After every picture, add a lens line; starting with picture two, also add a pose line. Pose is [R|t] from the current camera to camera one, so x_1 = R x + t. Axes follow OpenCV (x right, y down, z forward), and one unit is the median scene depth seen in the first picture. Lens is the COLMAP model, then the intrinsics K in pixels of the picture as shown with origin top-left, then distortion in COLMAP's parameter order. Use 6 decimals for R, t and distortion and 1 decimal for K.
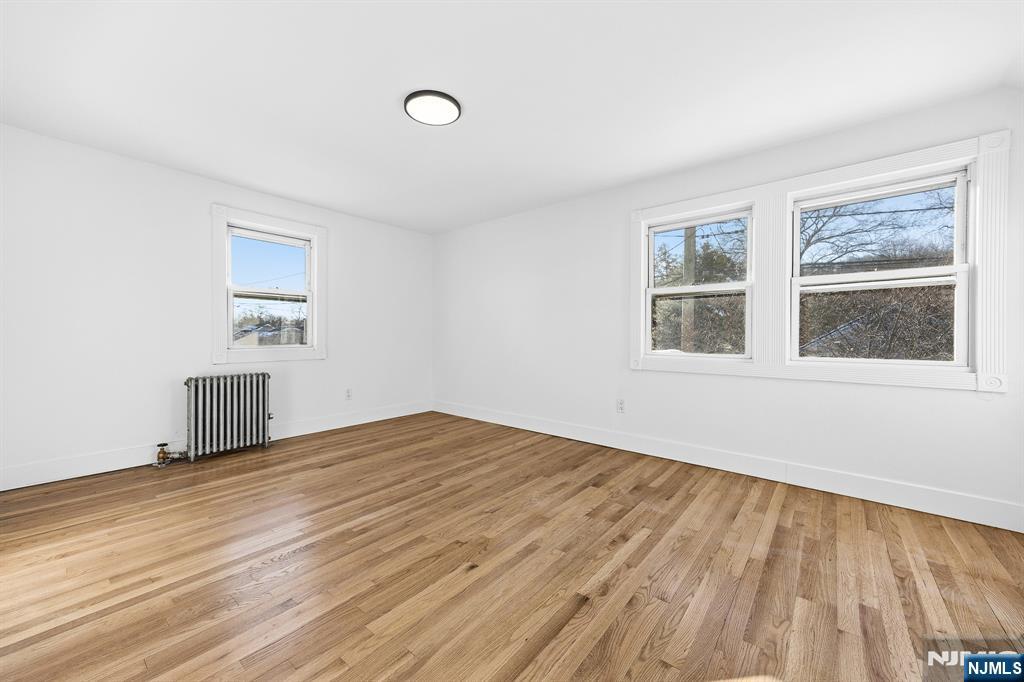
lens RADIAL K [[395.2, 0, 513.0], [0, 395.2, 337.4], [0, 0, 1]] dist [-0.001096, 0.000333]
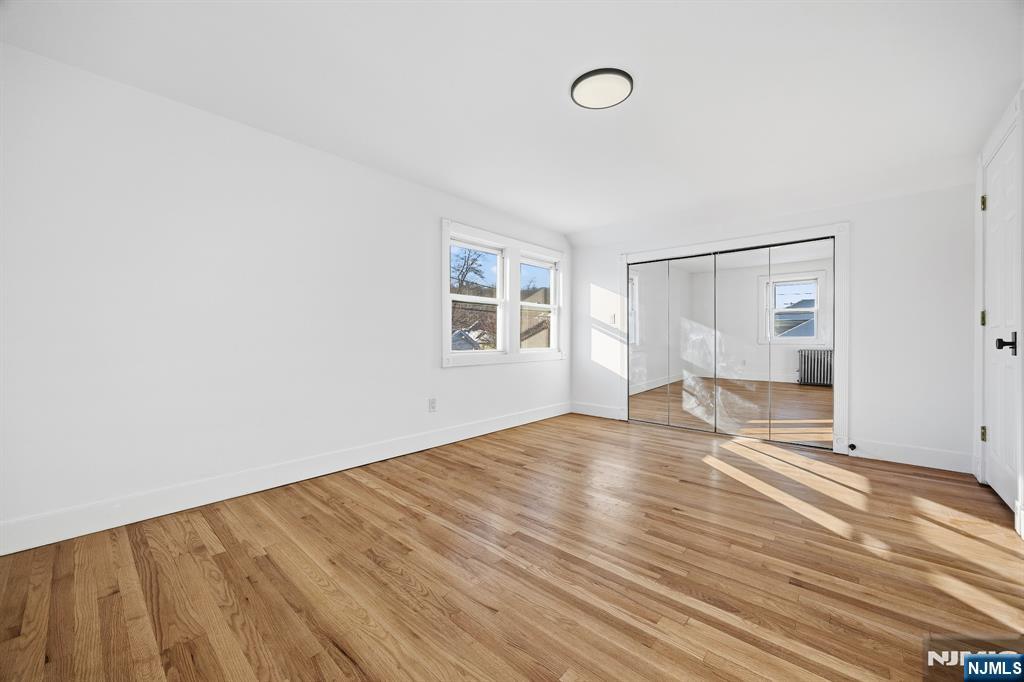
lens RADIAL K [[395.2, 0, 513.4], [0, 395.2, 339.1], [0, 0, 1]] dist [-0.001096, 0.000333]
pose [[0.029216, -0.020175, 0.999370, -0.808869], [0.002111, 0.999795, 0.020121, -0.017214], [-0.999571, 0.001522, 0.029252, 0.841964]]
